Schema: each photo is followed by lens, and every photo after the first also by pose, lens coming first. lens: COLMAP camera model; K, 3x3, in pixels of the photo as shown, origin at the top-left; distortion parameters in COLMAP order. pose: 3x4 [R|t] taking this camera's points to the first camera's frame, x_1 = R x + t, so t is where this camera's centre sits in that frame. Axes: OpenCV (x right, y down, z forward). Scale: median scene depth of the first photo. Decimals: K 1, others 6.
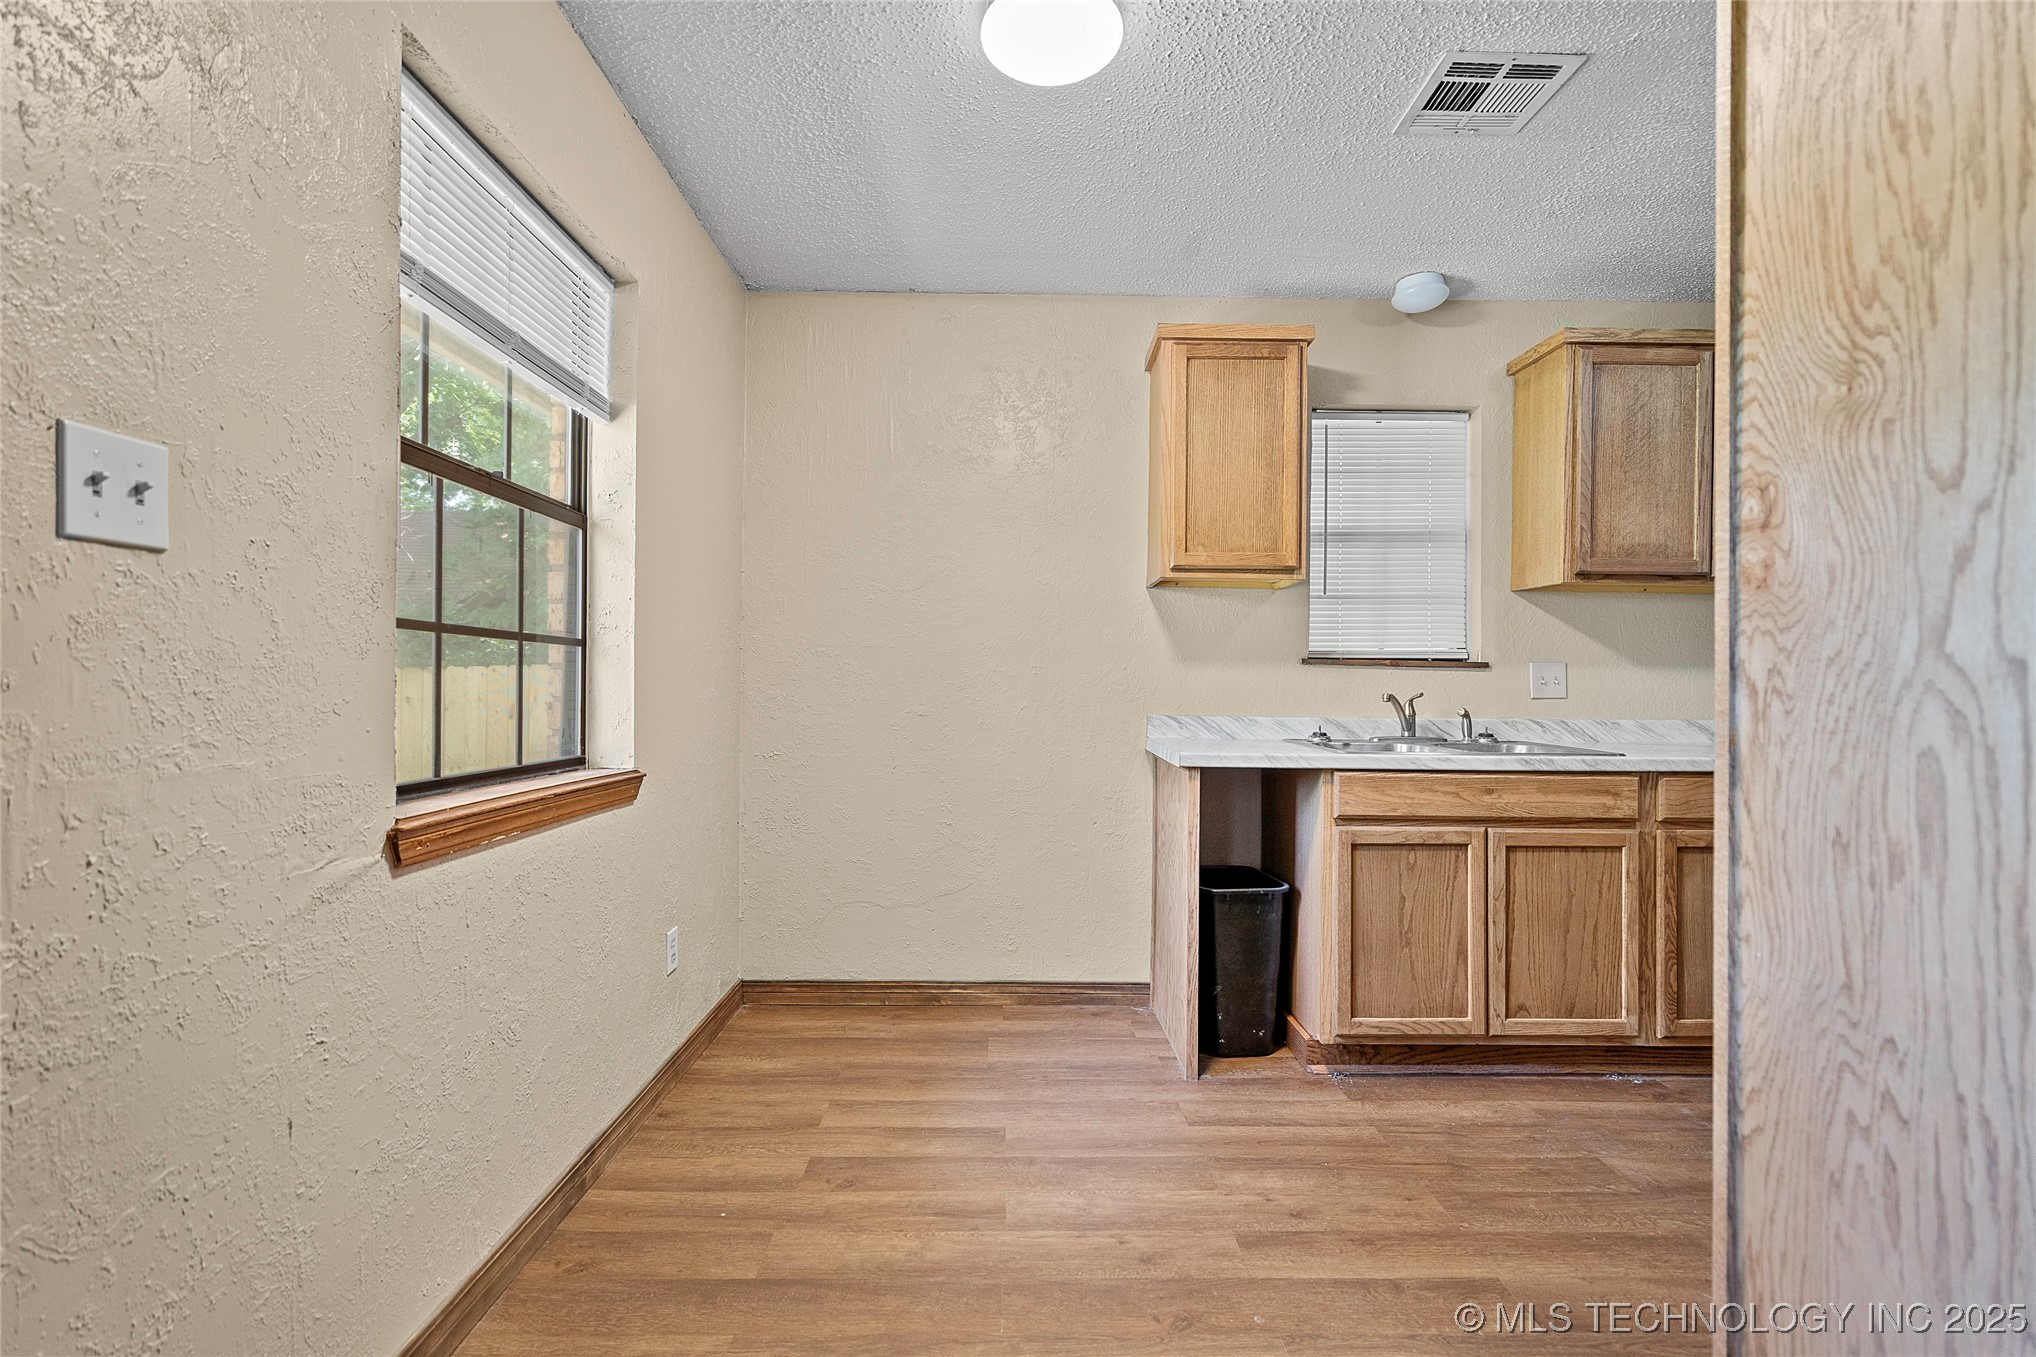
lens RADIAL K [[945.2, 0, 1012.6], [0, 945.2, 679.0], [0, 0, 1]] dist [-0.001787, 0.003406]
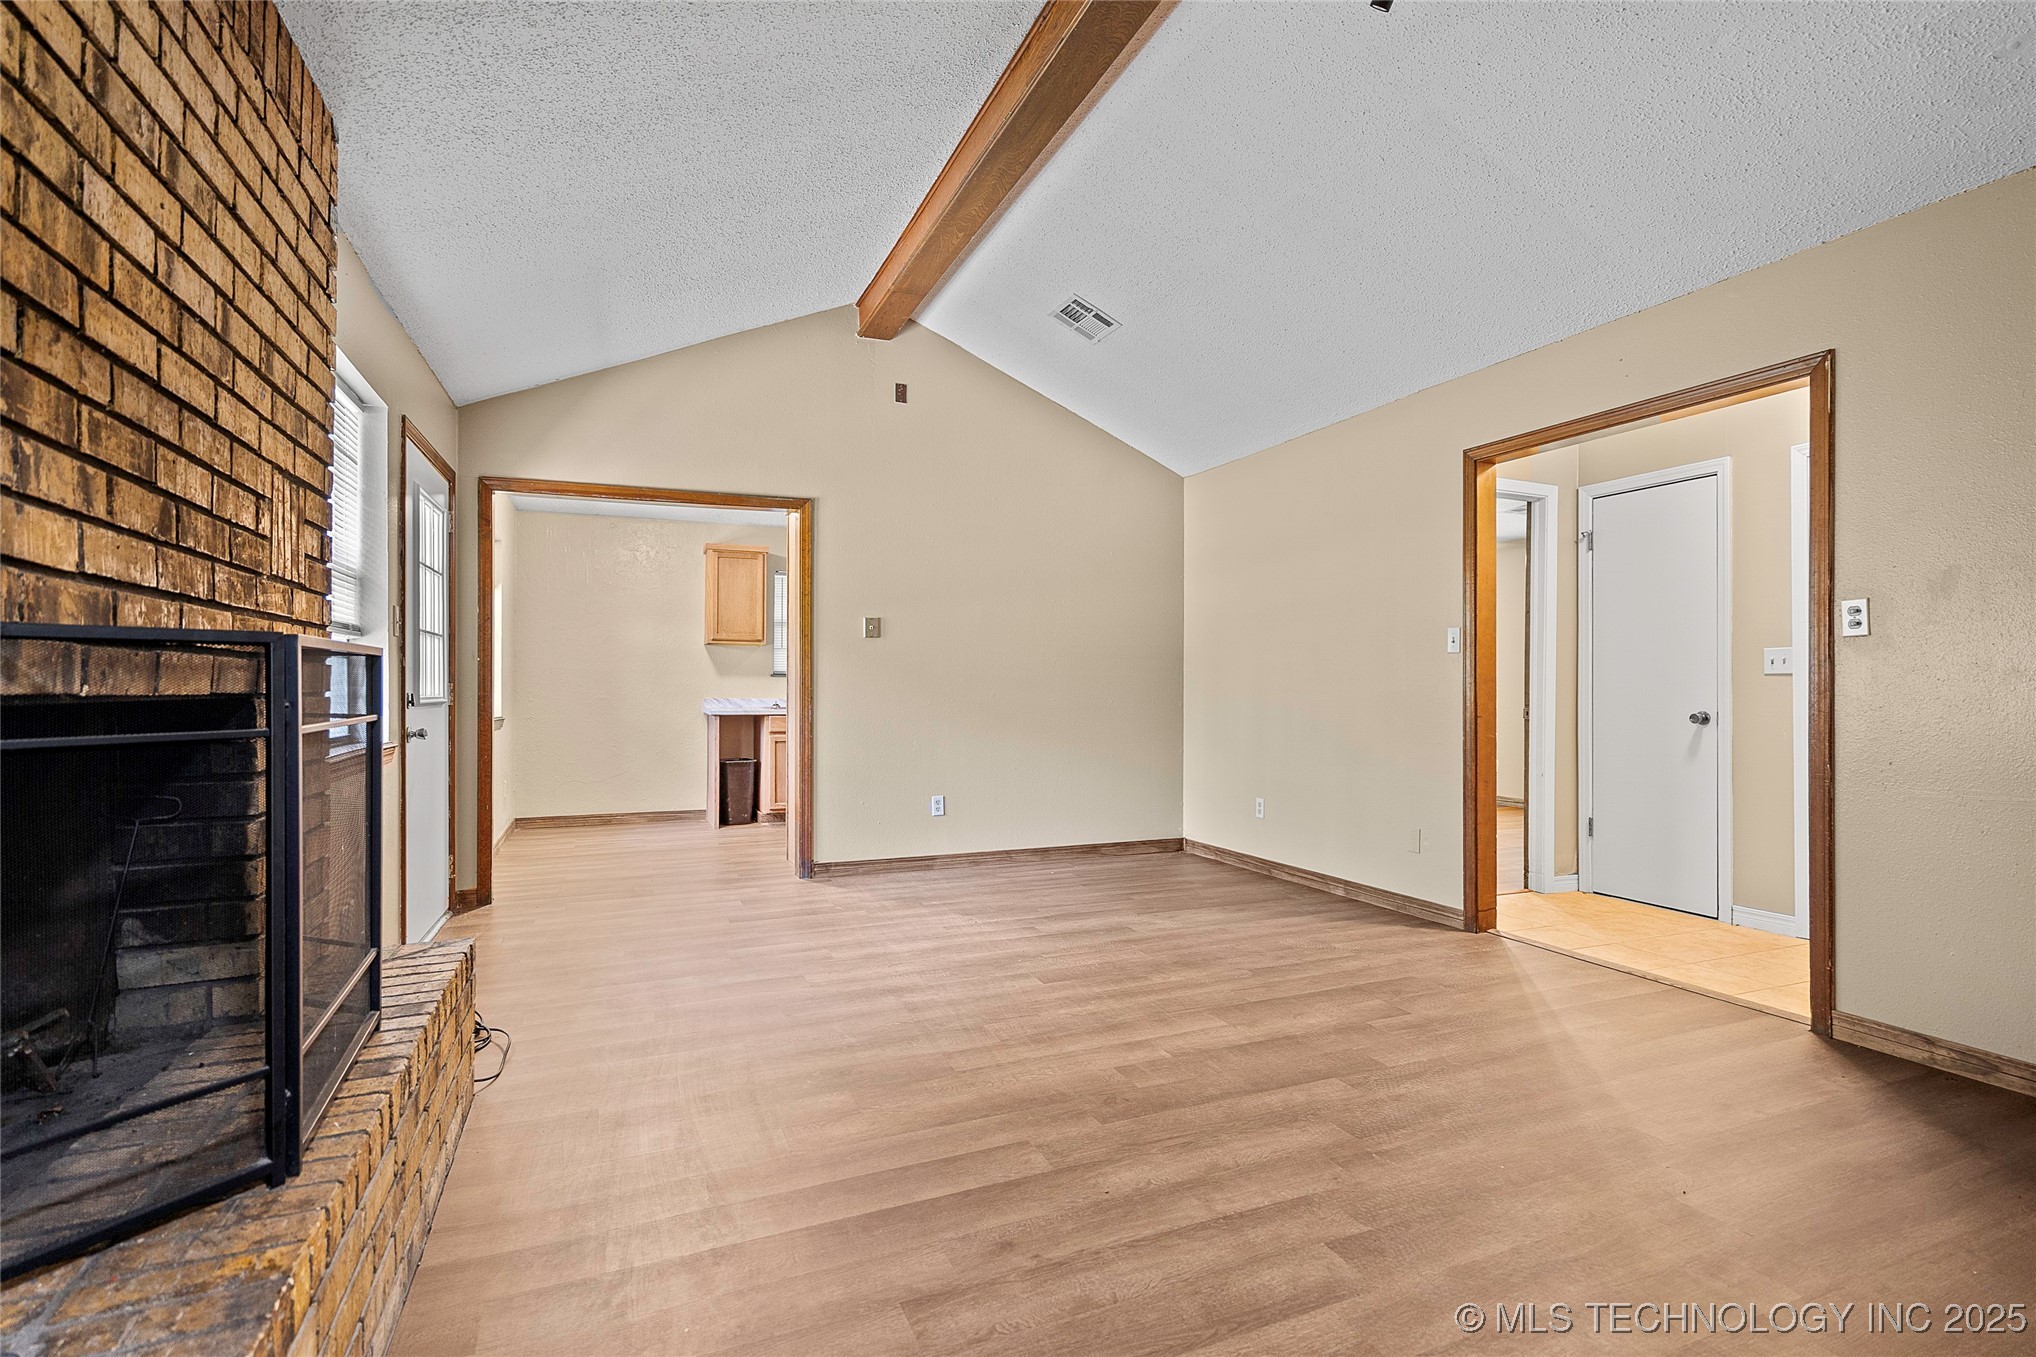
lens RADIAL K [[945.2, 0, 1013.4], [0, 945.2, 686.8], [0, 0, 1]] dist [-0.001787, 0.003406]
pose [[0.924796, -0.006181, 0.380413, -0.057741], [0.003919, 0.999970, 0.006721, -0.005393], [-0.380443, -0.004724, 0.924792, -1.912175]]
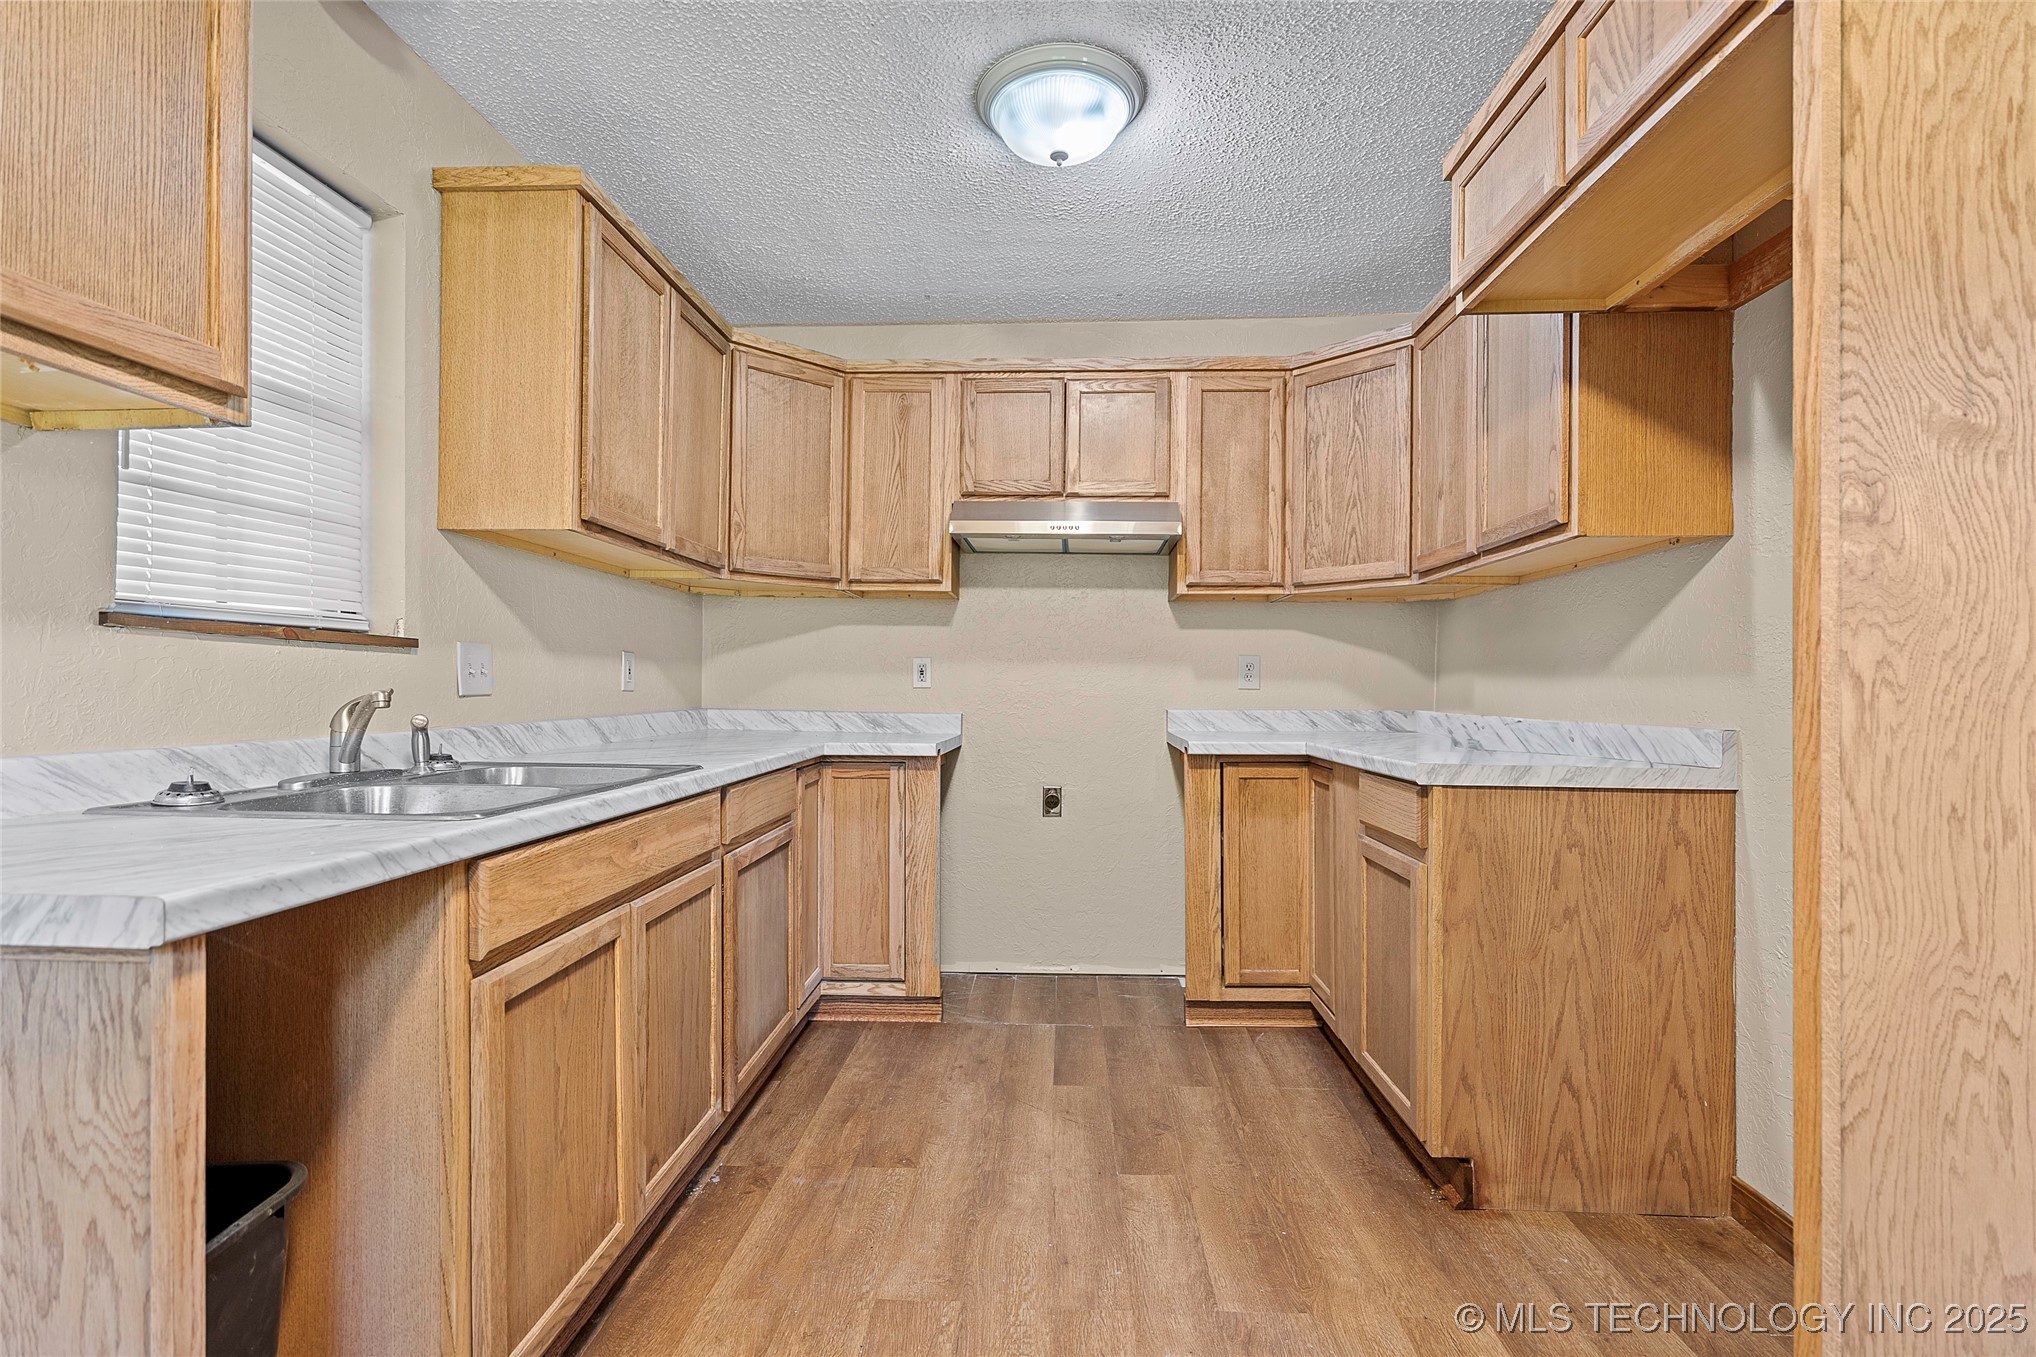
lens RADIAL K [[945.2, 0, 1021.9], [0, 945.2, 681.0], [0, 0, 1]] dist [-0.001787, 0.003406]
pose [[0.059579, -0.003685, 0.998217, -0.108148], [-0.007621, 0.999962, 0.004146, 0.005446], [-0.998194, -0.007854, 0.059549, 0.707944]]
